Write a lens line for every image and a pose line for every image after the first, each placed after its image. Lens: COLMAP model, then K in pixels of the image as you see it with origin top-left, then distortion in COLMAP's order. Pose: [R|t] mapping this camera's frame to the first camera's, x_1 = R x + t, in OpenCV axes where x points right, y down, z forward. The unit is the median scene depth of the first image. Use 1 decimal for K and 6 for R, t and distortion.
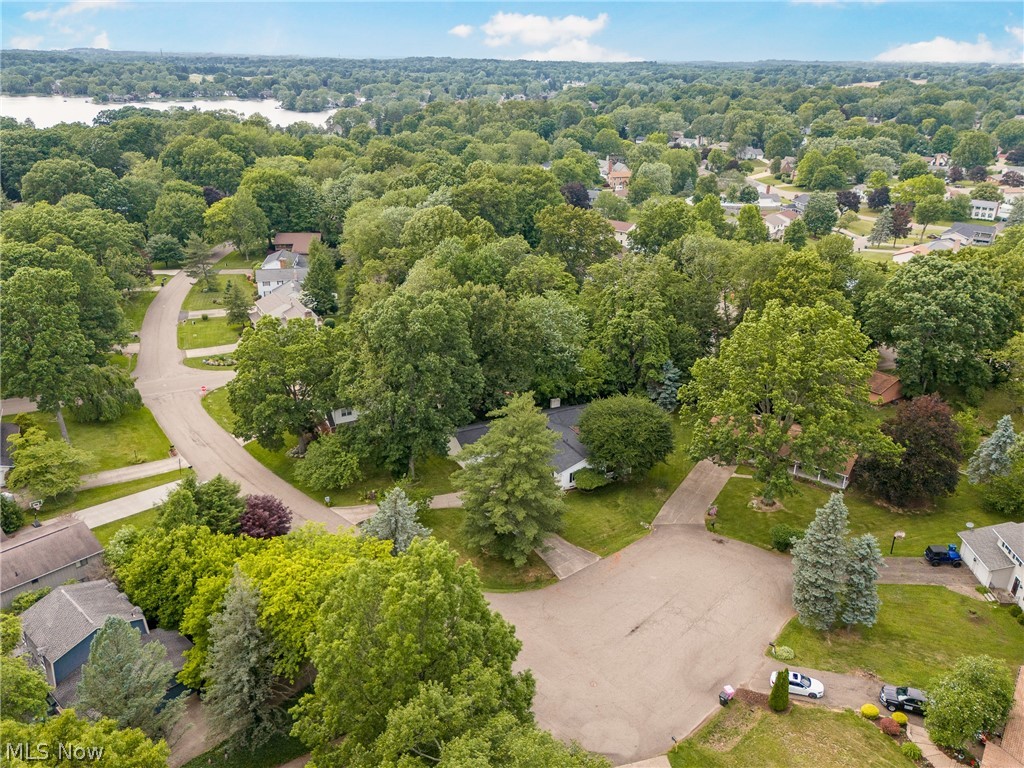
lens RADIAL K [[776.9, 0, 512.0], [0, 776.9, 384.0], [0, 0, 1]] dist [0.077771, -0.067543]
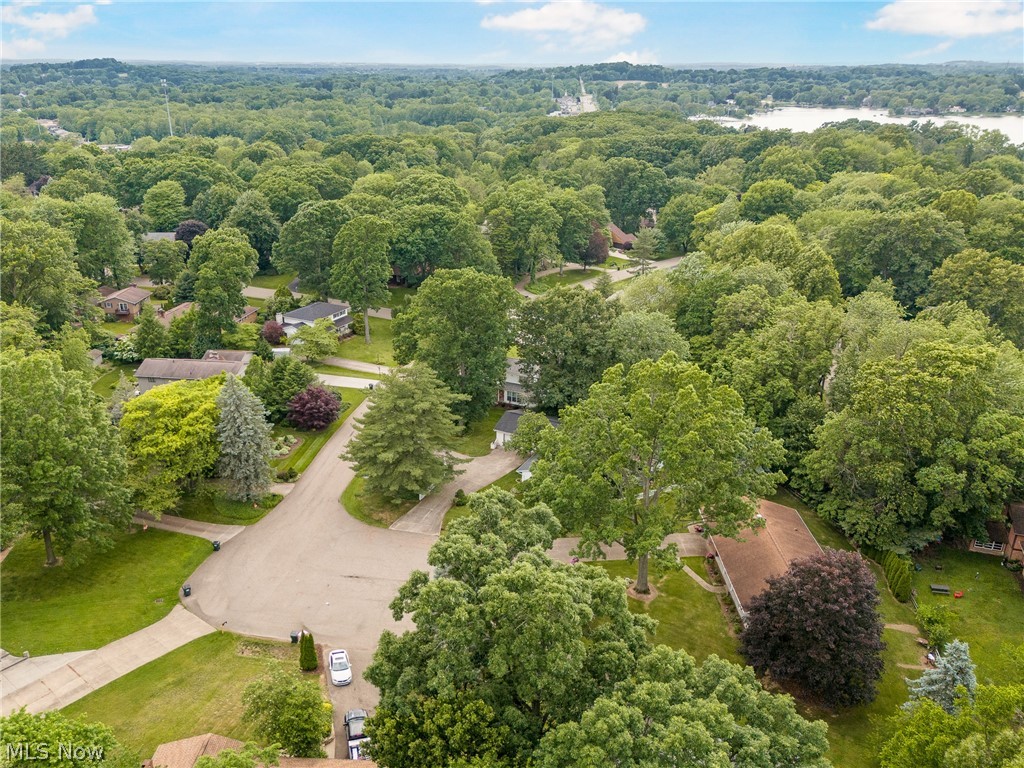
lens RADIAL K [[776.9, 0, 512.0], [0, 776.9, 384.0], [0, 0, 1]] dist [0.077771, -0.067543]
pose [[0.605264, 0.292764, -0.740233, 0.099234], [-0.303461, 0.944550, 0.125442, -0.015331], [0.735912, 0.148706, 0.660545, 0.035477]]
